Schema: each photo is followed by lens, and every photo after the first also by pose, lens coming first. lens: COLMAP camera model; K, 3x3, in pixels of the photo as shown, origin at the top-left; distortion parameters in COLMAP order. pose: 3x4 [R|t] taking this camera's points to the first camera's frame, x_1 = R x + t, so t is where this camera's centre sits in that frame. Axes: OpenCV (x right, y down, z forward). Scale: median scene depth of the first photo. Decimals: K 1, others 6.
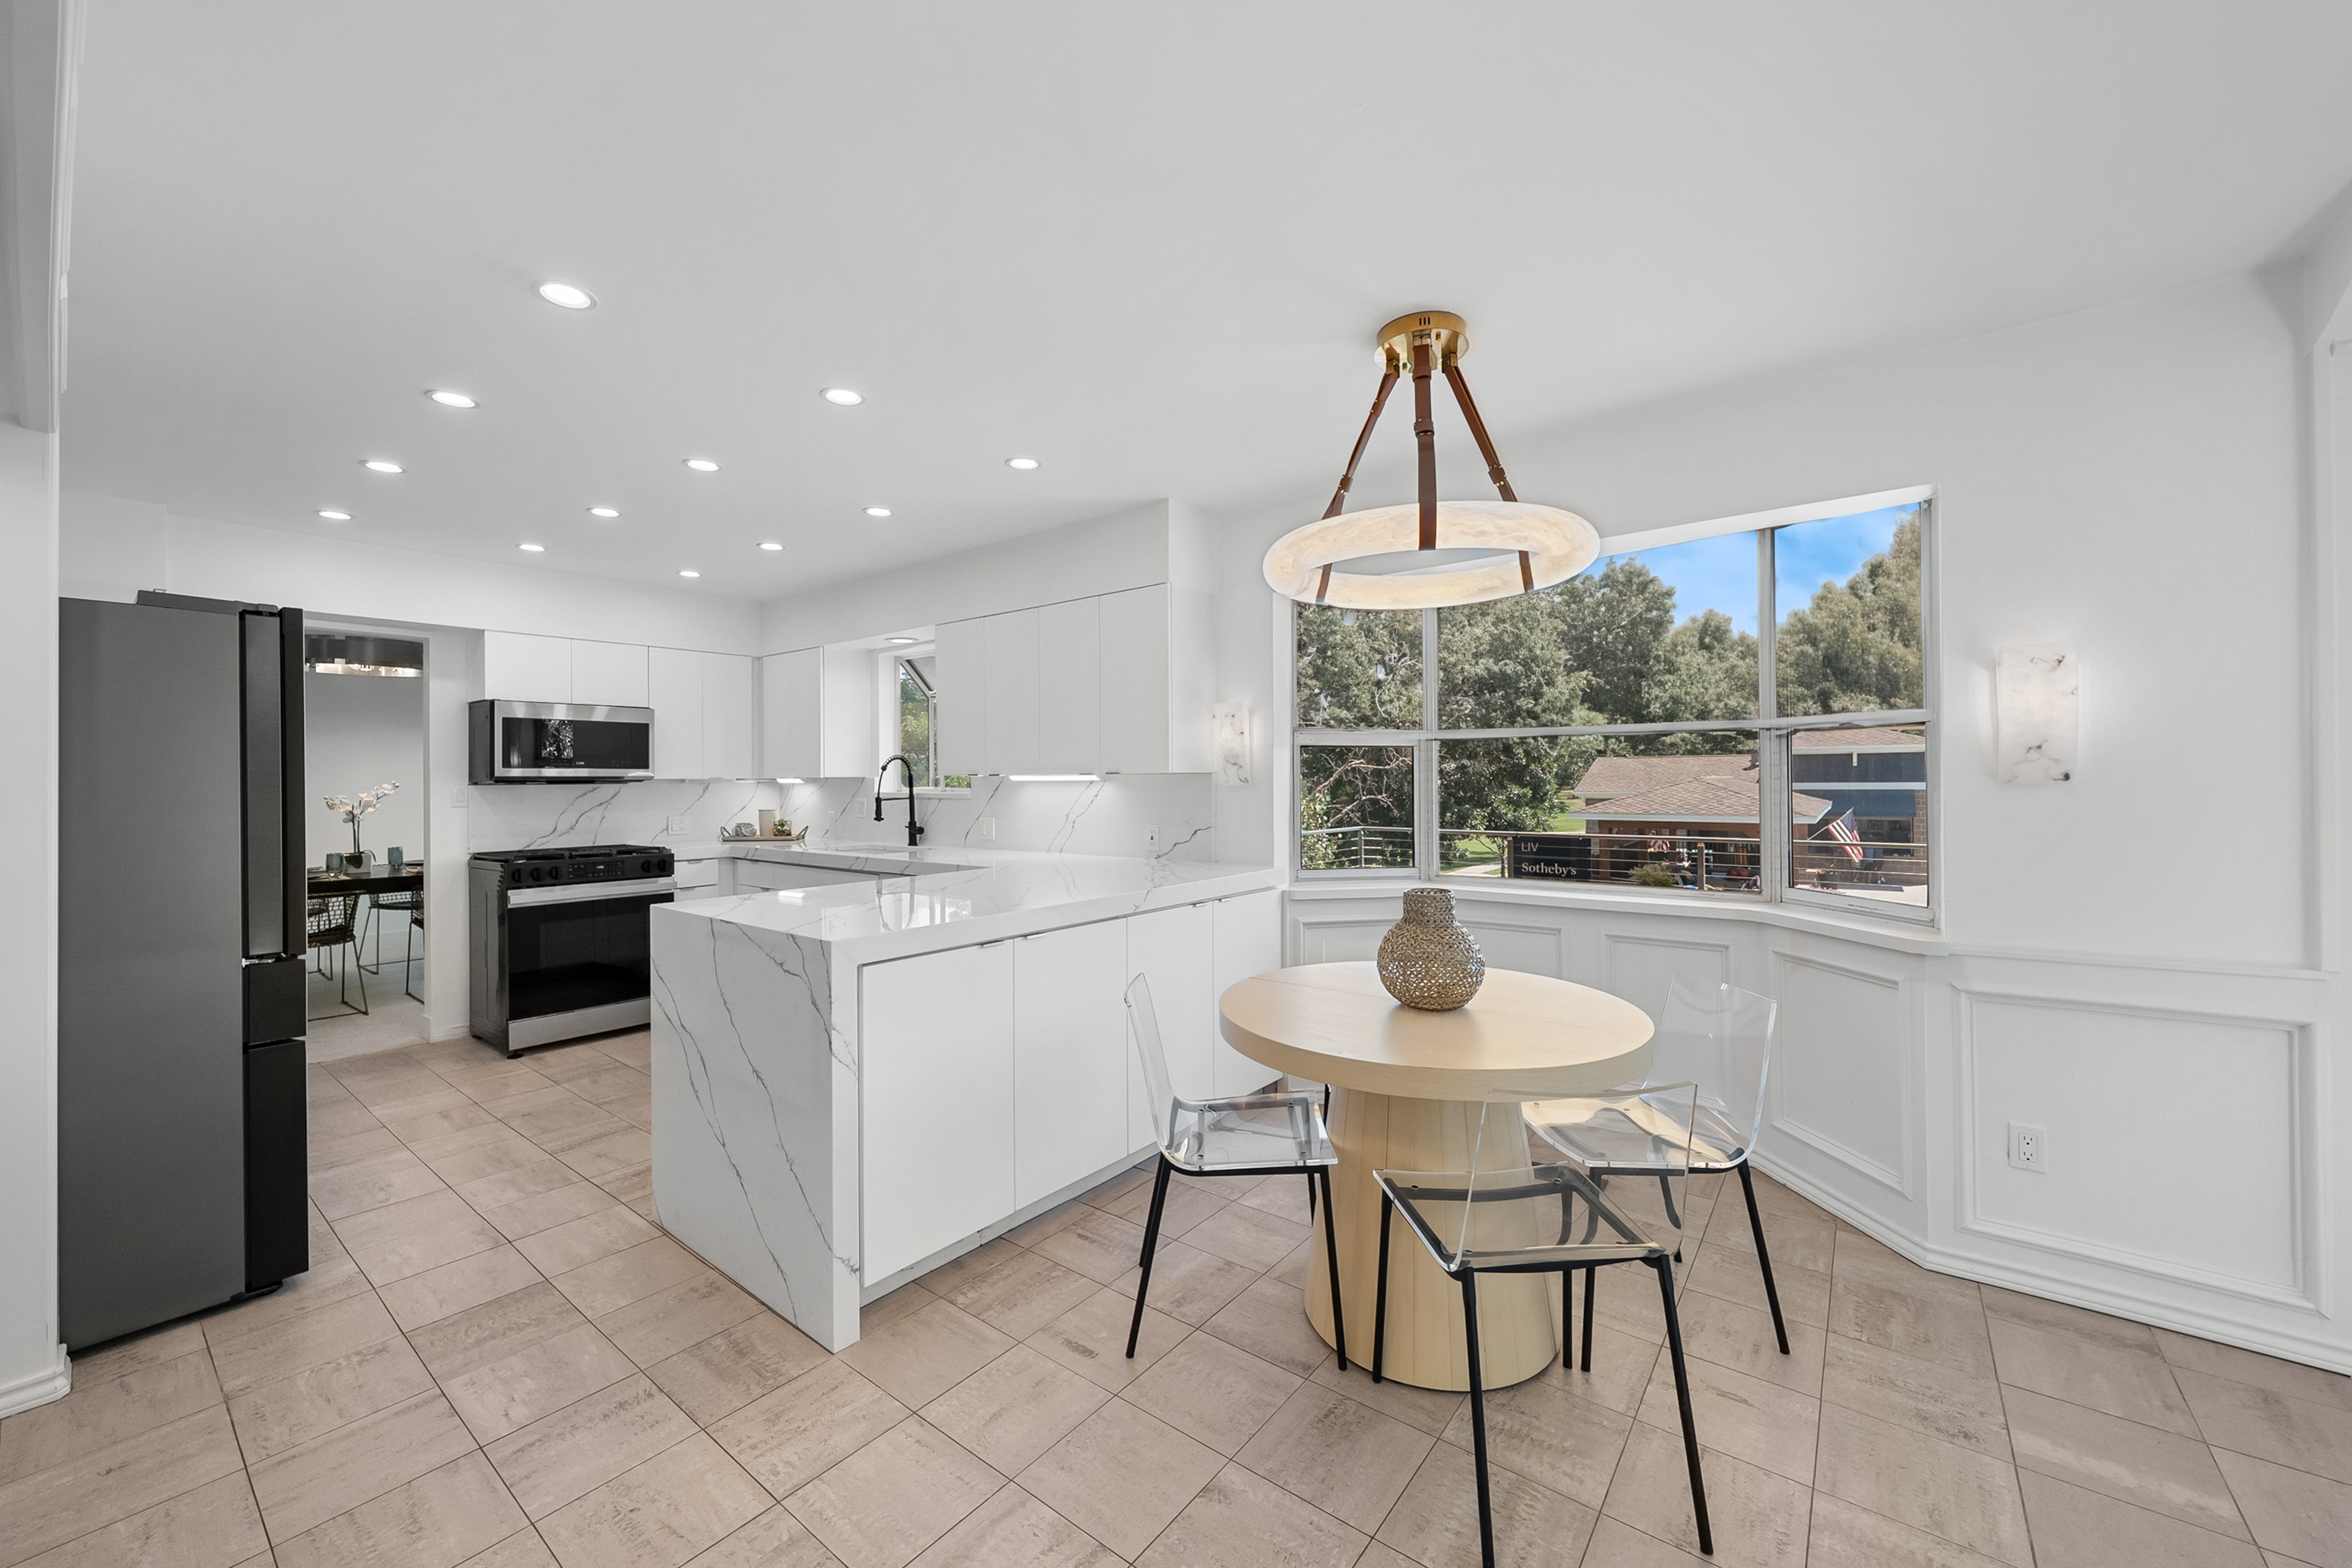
lens RADIAL K [[897.6, 0, 1169.2], [0, 897.6, 770.8], [0, 0, 1]] dist [-0.000397, -0.000071]
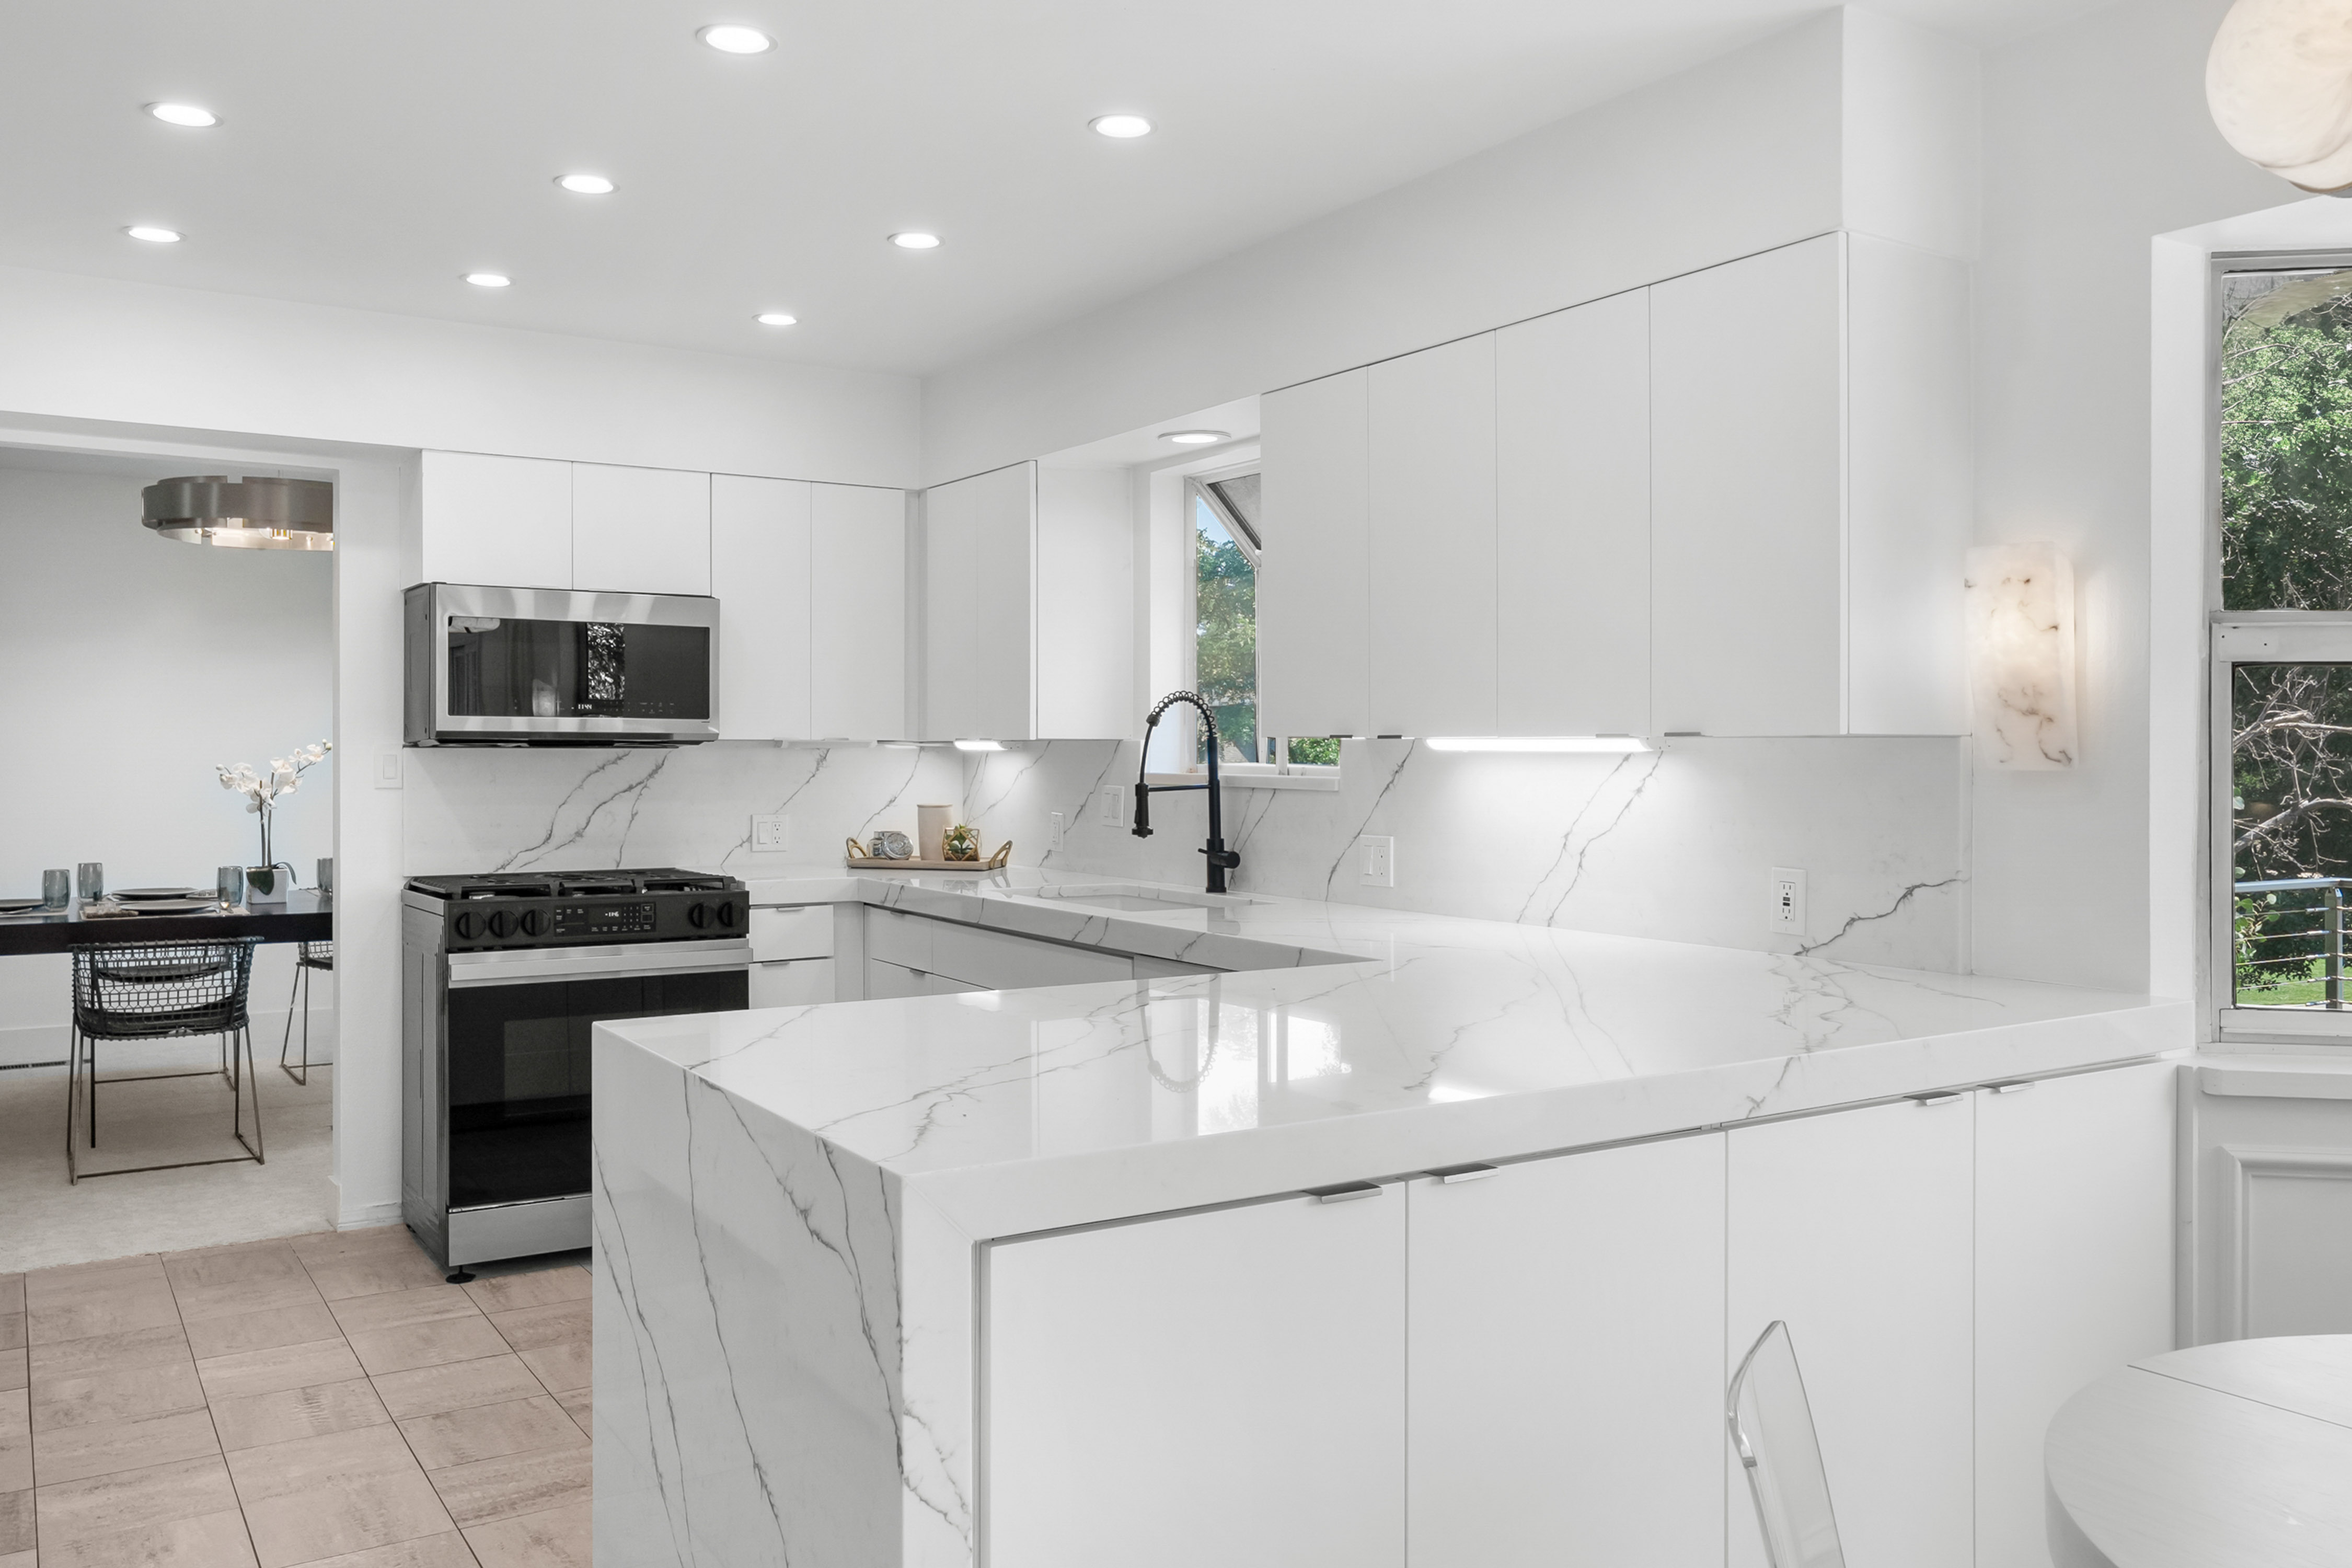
lens RADIAL K [[1829.6, 0, 1121.9], [0, 1829.6, 714.9], [0, 0, 1]] dist [0.002469, 0.000858]
pose [[0.937533, 0.004625, -0.347866, -0.012758], [-0.007769, 0.999941, -0.007645, 0.001895], [0.347810, 0.009870, 0.937513, 0.140341]]
